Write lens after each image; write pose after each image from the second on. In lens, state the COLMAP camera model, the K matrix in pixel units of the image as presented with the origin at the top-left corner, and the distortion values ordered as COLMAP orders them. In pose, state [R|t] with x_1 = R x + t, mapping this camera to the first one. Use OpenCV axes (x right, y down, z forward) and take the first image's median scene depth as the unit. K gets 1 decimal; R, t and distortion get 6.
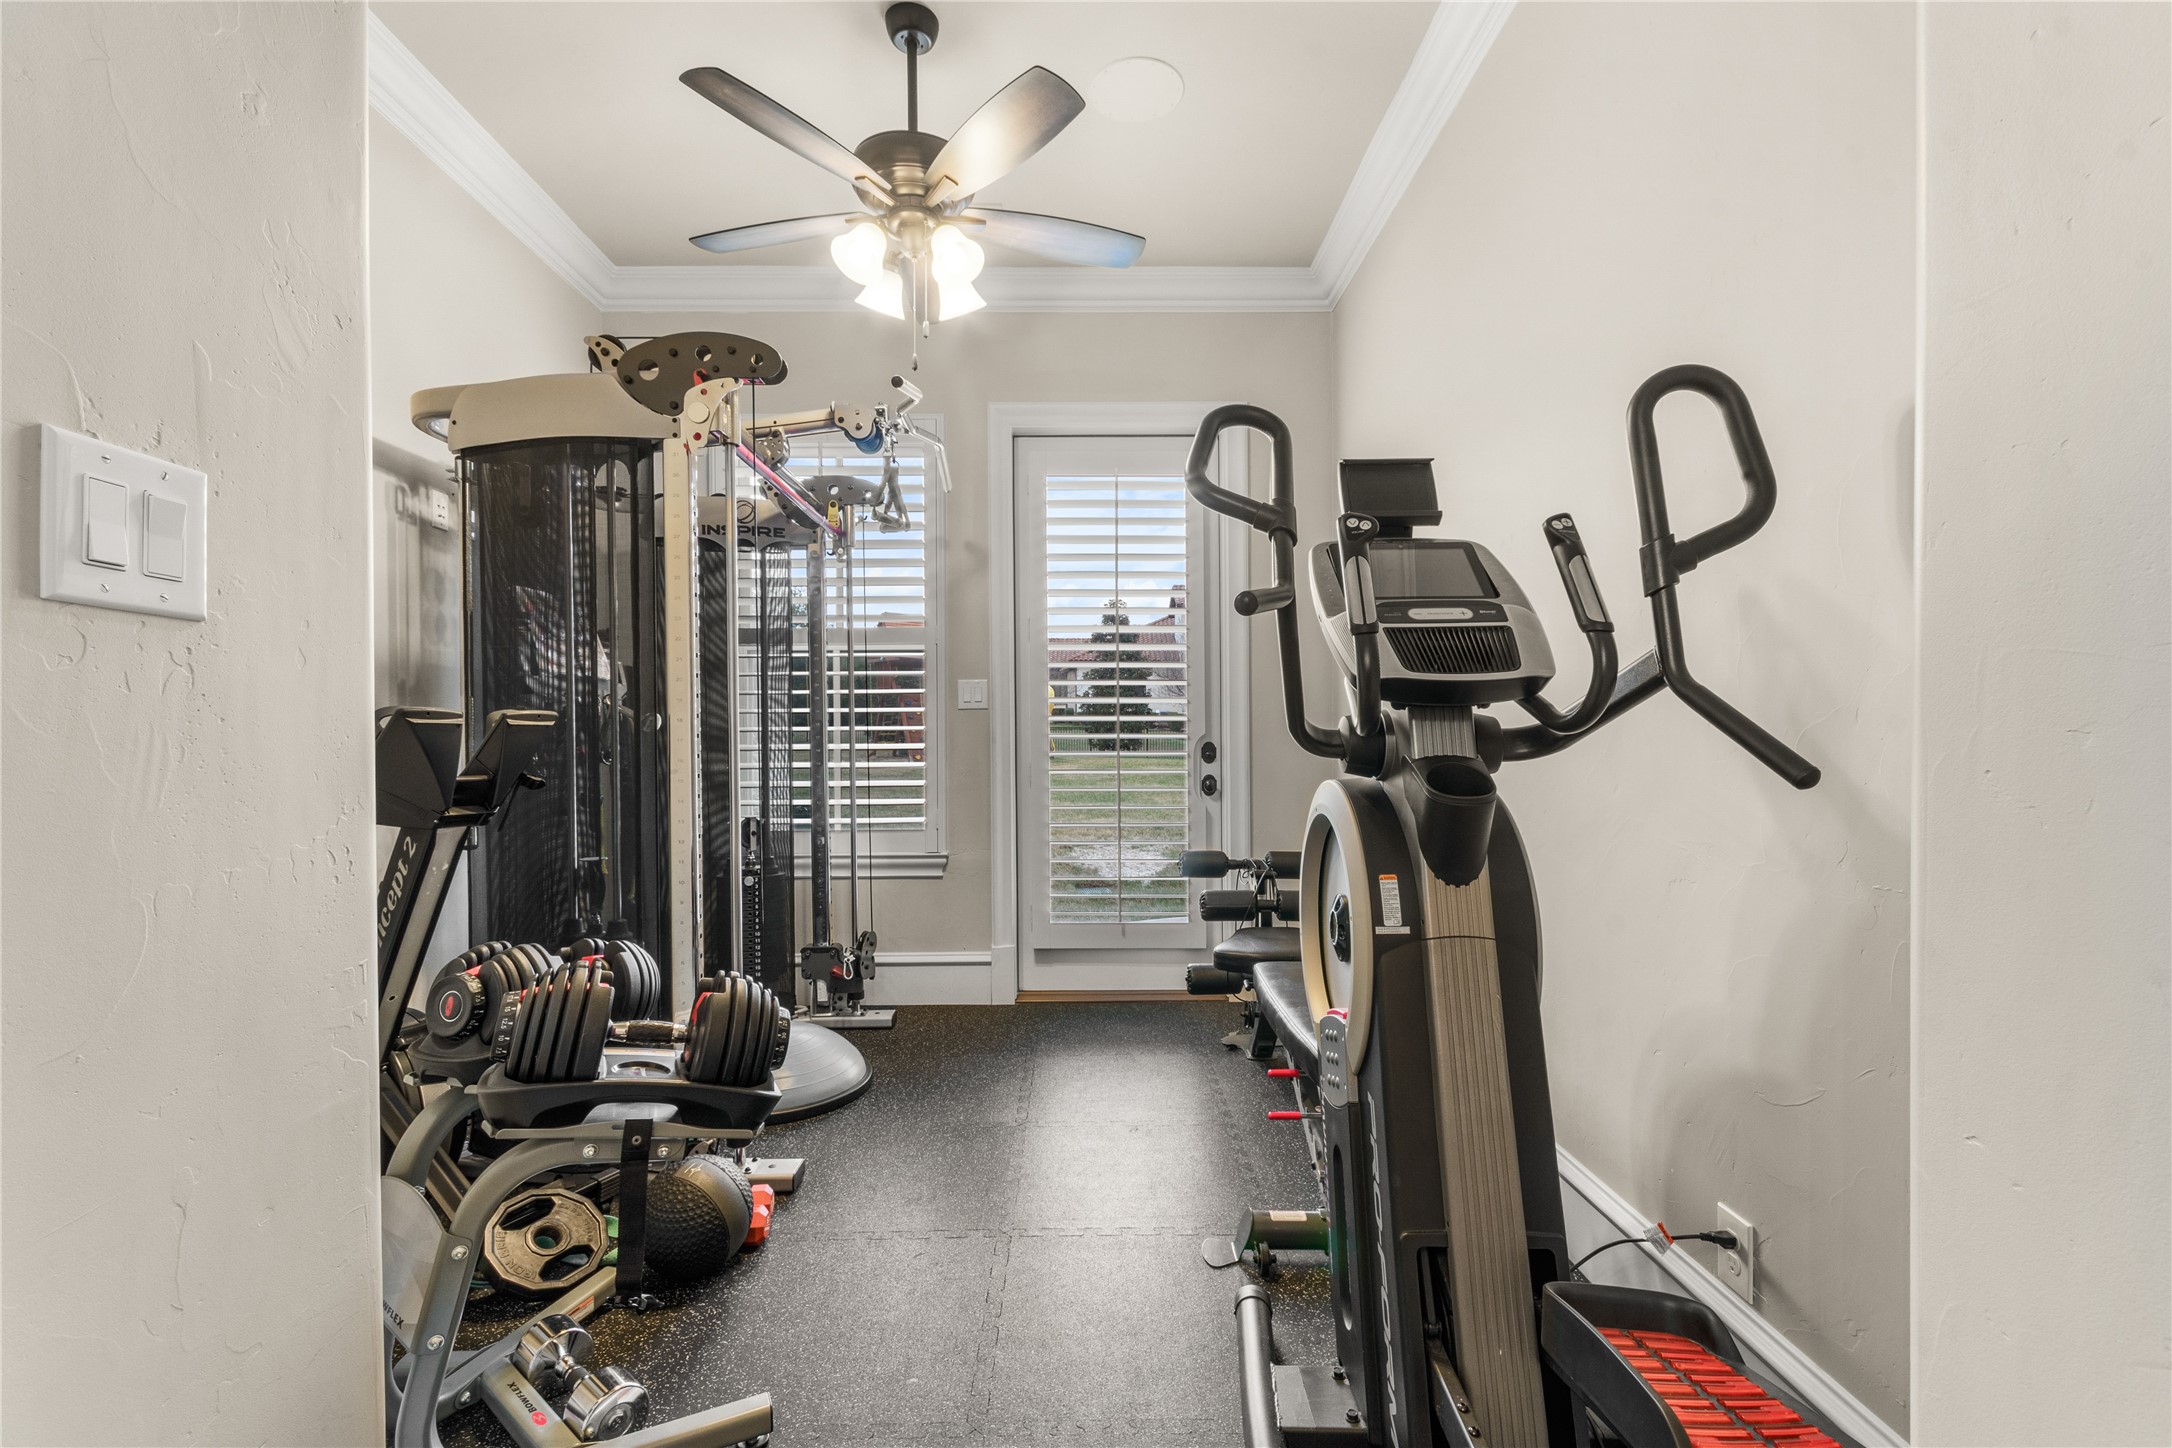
lens RADIAL K [[950.2, 0, 1084.7], [0, 950.2, 724.8], [0, 0, 1]] dist [0.002210, 0.000633]
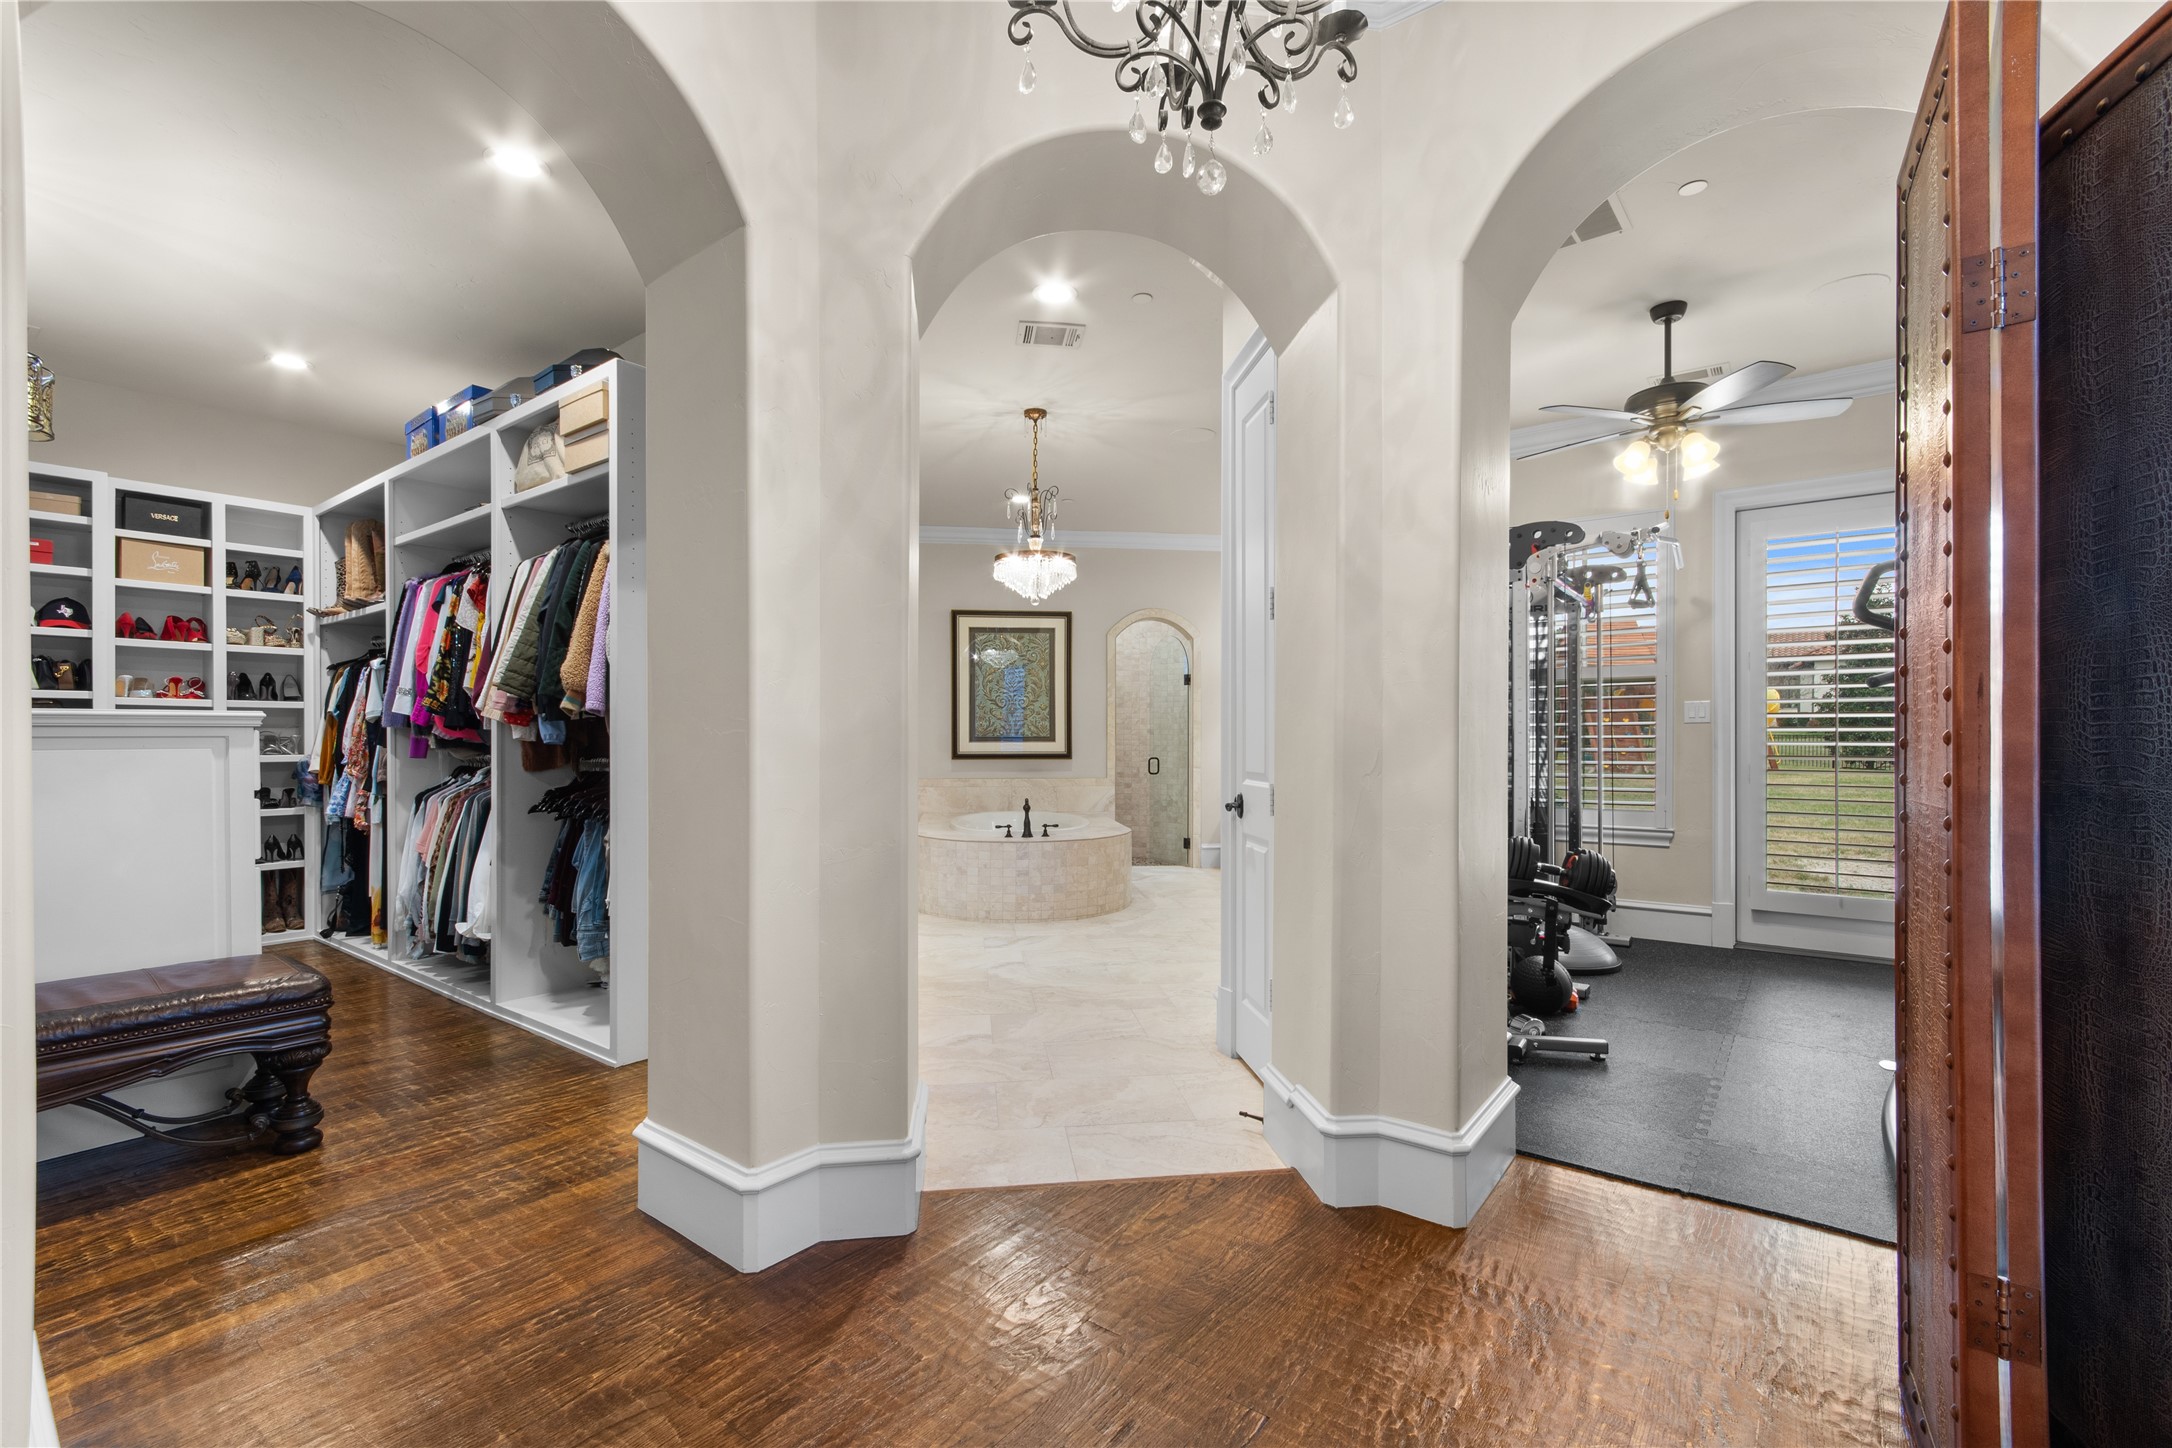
lens RADIAL K [[950.2, 0, 1080.8], [0, 950.2, 738.1], [0, 0, 1]] dist [0.002210, 0.000633]
pose [[0.785507, 0.009611, -0.618778, 0.035002], [-0.003832, 0.999936, 0.010667, -0.007709], [0.618841, -0.006008, 0.785493, -0.704349]]
